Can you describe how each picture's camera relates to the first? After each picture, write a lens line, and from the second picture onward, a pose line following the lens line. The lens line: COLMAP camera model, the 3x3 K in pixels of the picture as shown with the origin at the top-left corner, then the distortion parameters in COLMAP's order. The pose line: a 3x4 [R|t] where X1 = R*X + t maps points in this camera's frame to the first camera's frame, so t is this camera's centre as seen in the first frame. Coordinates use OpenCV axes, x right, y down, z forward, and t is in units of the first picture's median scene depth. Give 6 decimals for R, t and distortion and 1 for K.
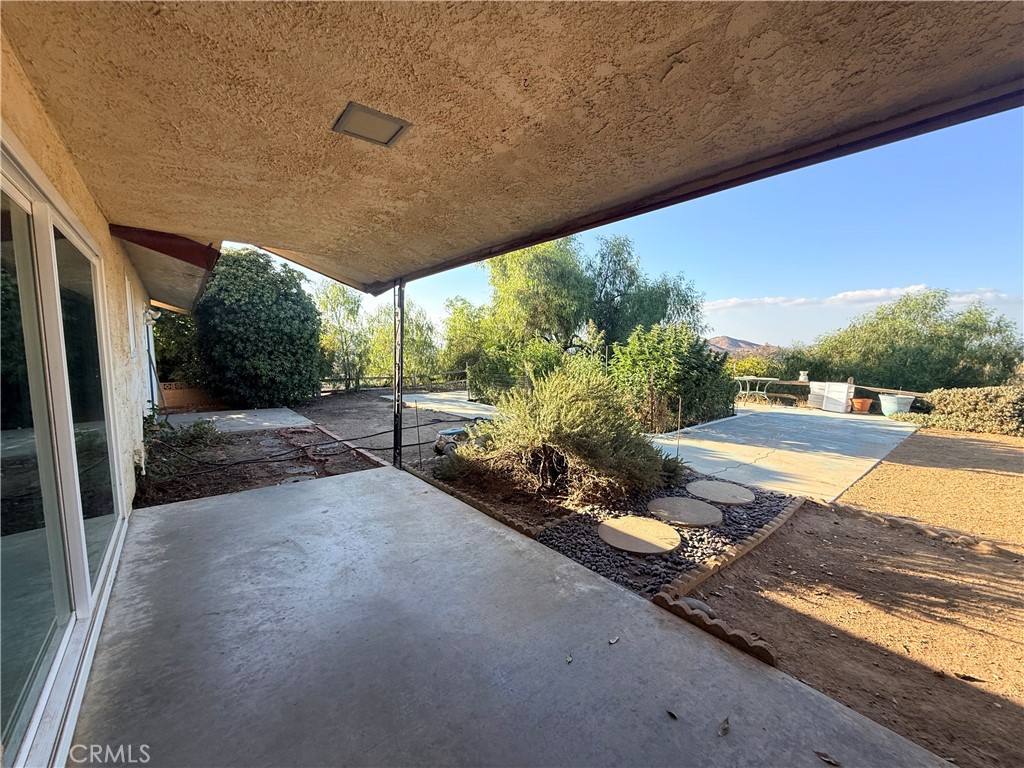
lens RADIAL K [[408.9, 0, 508.5], [0, 408.9, 387.4], [0, 0, 1]] dist [-0.000559, -0.000303]
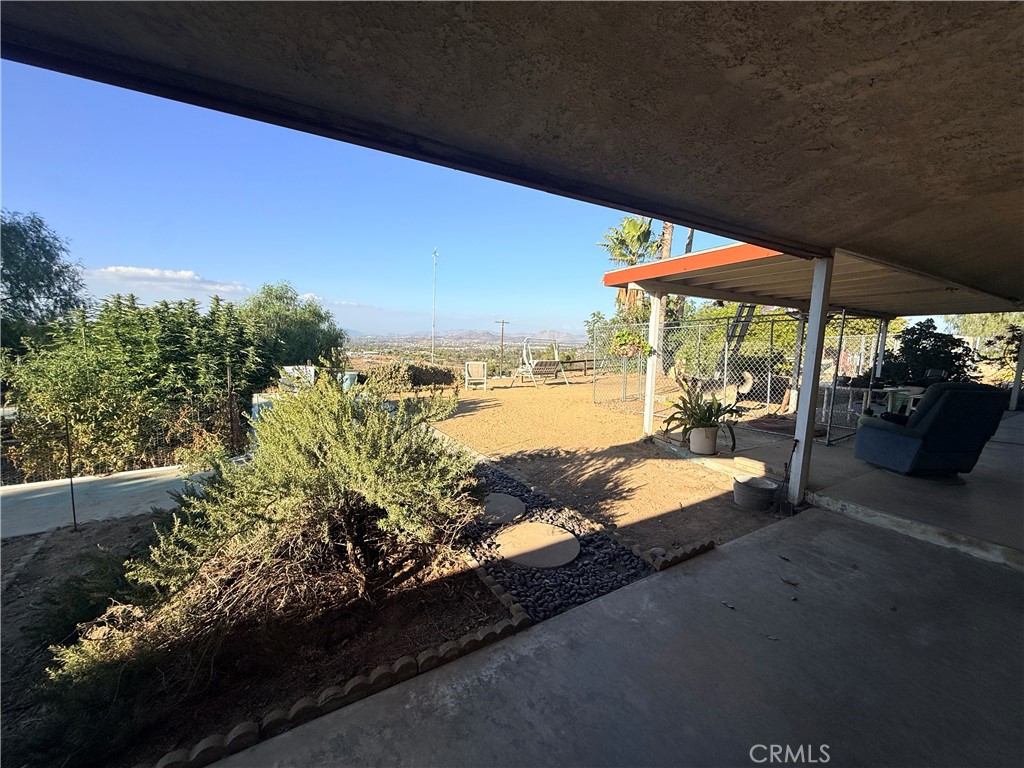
lens RADIAL K [[408.9, 0, 507.7], [0, 408.9, 386.7], [0, 0, 1]] dist [-0.000559, -0.000303]
pose [[0.131444, -0.120633, 0.983956, -0.635737], [0.072708, 0.991068, 0.111792, -0.121126], [-0.988654, 0.056847, 0.139040, 1.016335]]
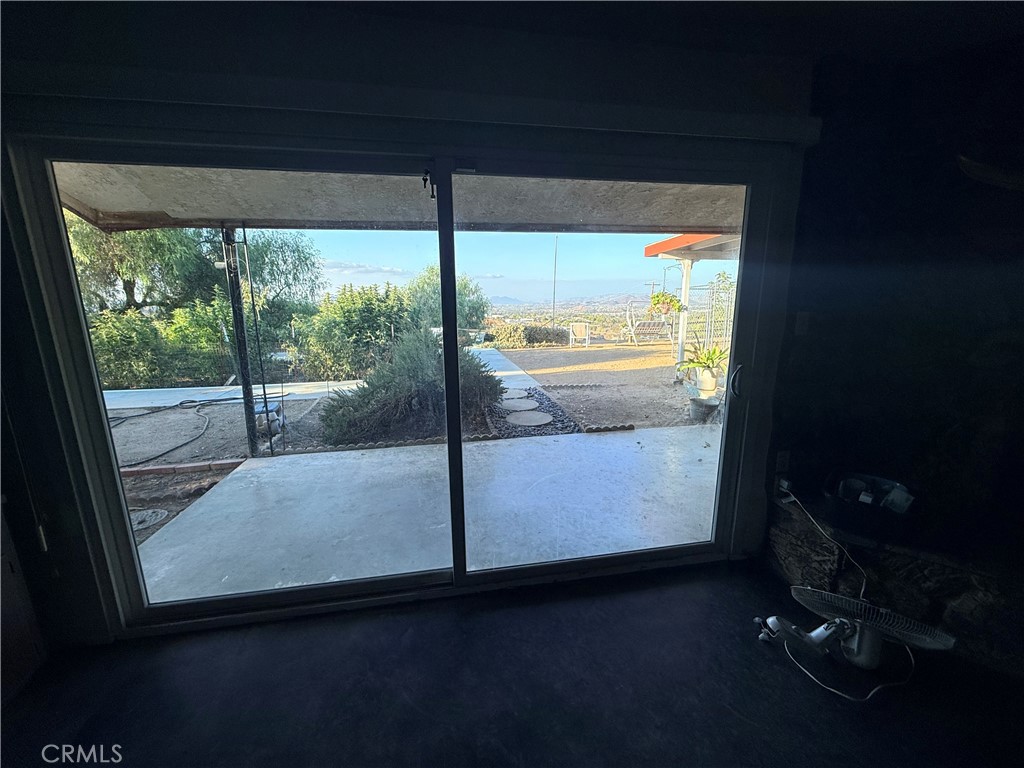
lens RADIAL K [[408.9, 0, 509.0], [0, 408.9, 384.0], [0, 0, 1]] dist [-0.000559, -0.000303]
pose [[0.480676, -0.181701, 0.857867, -1.263077], [0.096079, 0.983320, 0.154438, -0.052850], [-0.871619, 0.008188, 0.490116, 0.272512]]
